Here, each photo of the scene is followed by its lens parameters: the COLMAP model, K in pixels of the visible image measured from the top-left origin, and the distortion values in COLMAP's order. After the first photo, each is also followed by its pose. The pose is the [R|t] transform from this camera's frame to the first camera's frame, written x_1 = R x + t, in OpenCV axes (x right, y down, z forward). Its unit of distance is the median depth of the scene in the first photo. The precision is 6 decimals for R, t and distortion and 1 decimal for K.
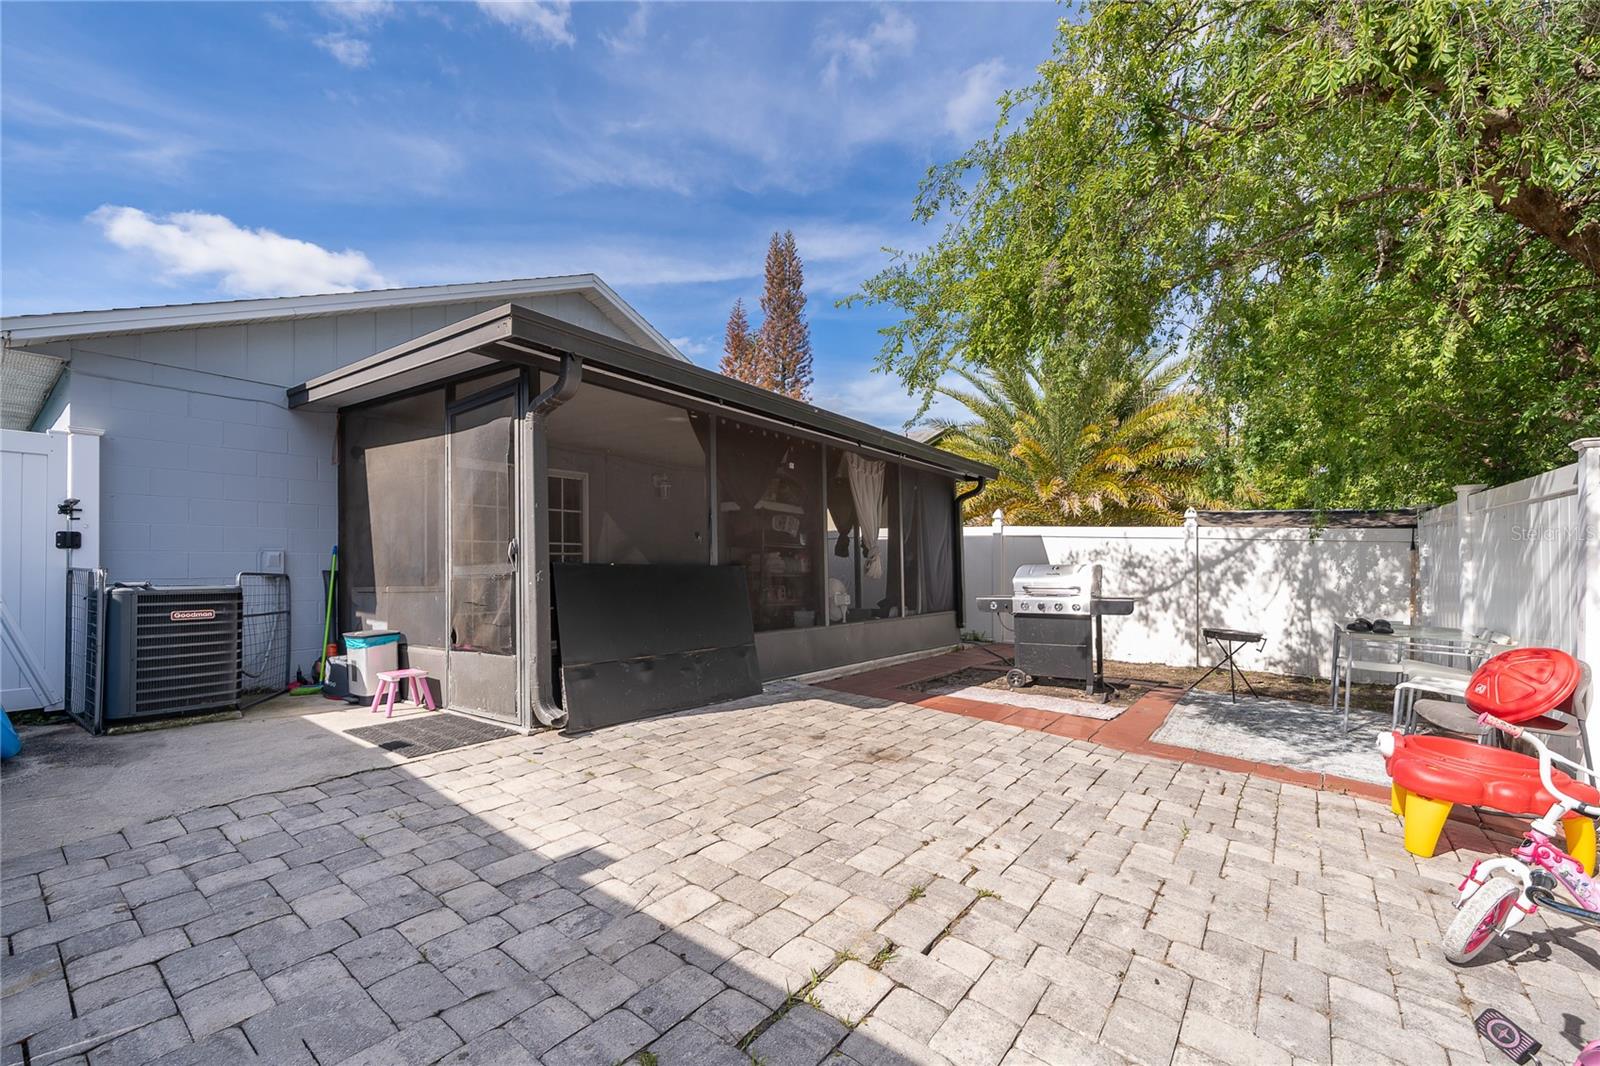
lens RADIAL K [[658.2, 0, 797.5], [0, 658.2, 580.5], [0, 0, 1]] dist [-0.001115, -0.000032]
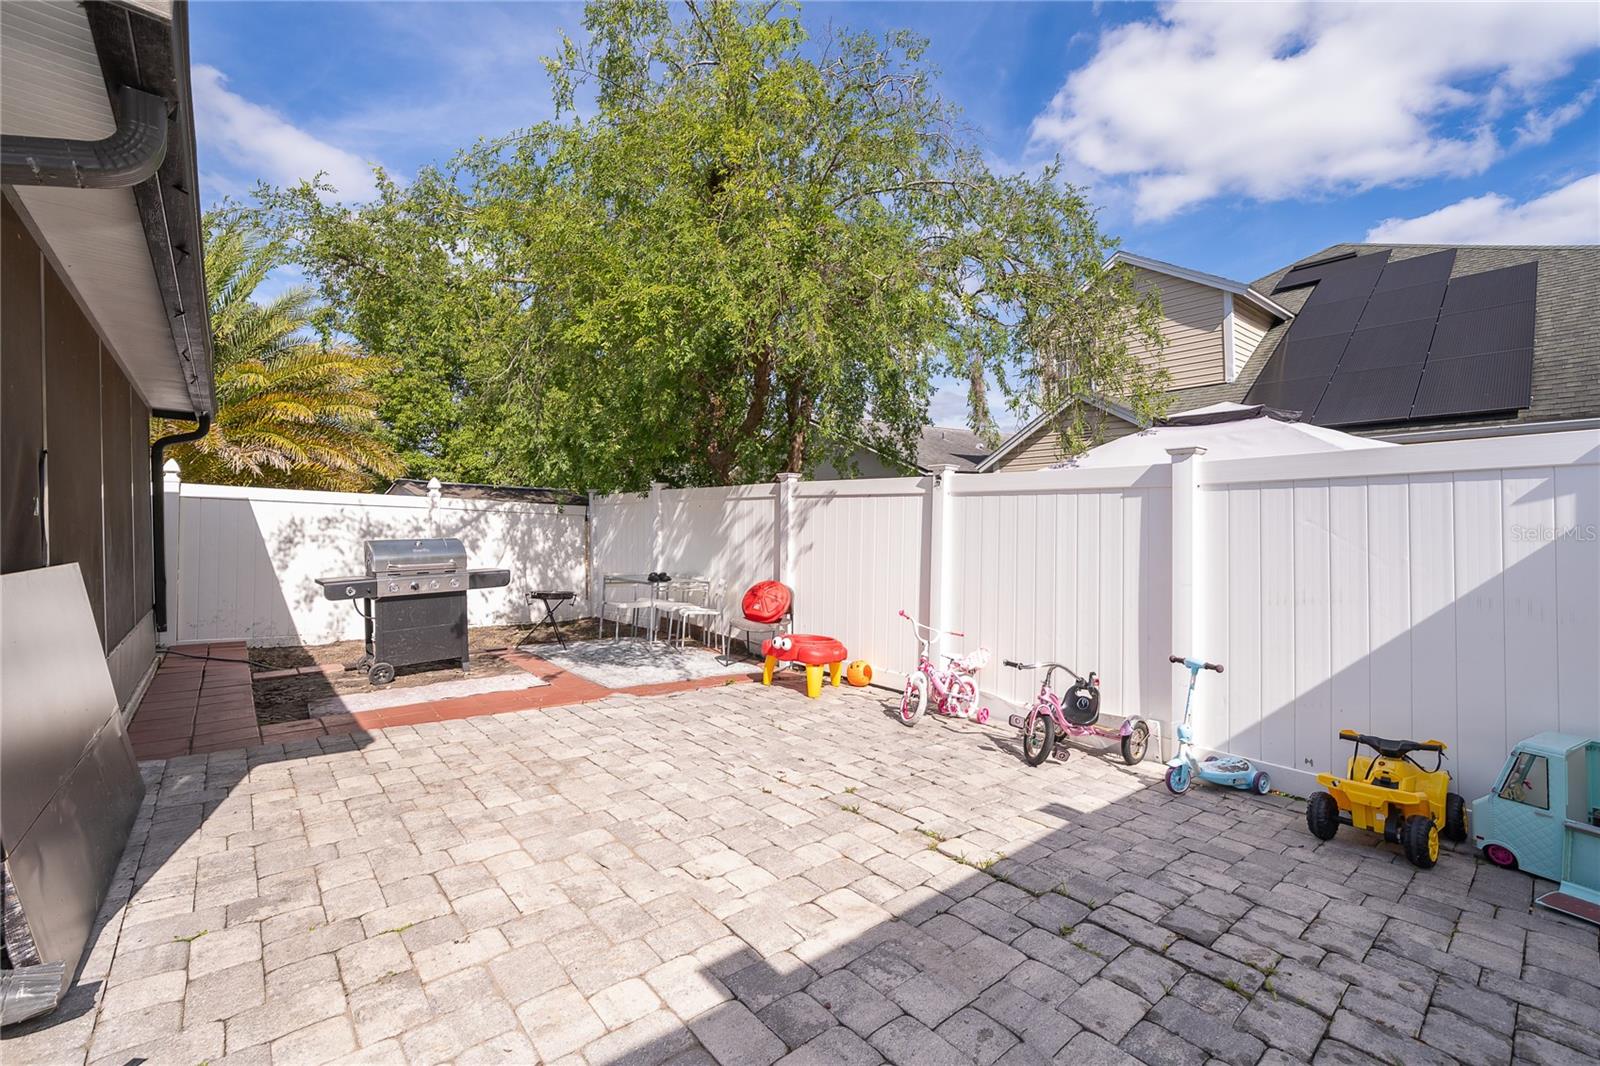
lens RADIAL K [[661.1, 0, 800.0], [0, 661.1, 533.0], [0, 0, 1]] dist [0.002223, 0.000186]
pose [[0.205981, -0.016752, 0.978413, -0.374001], [0.023407, 0.999652, 0.012188, -0.029552], [-0.978276, 0.020391, 0.206301, 0.275872]]
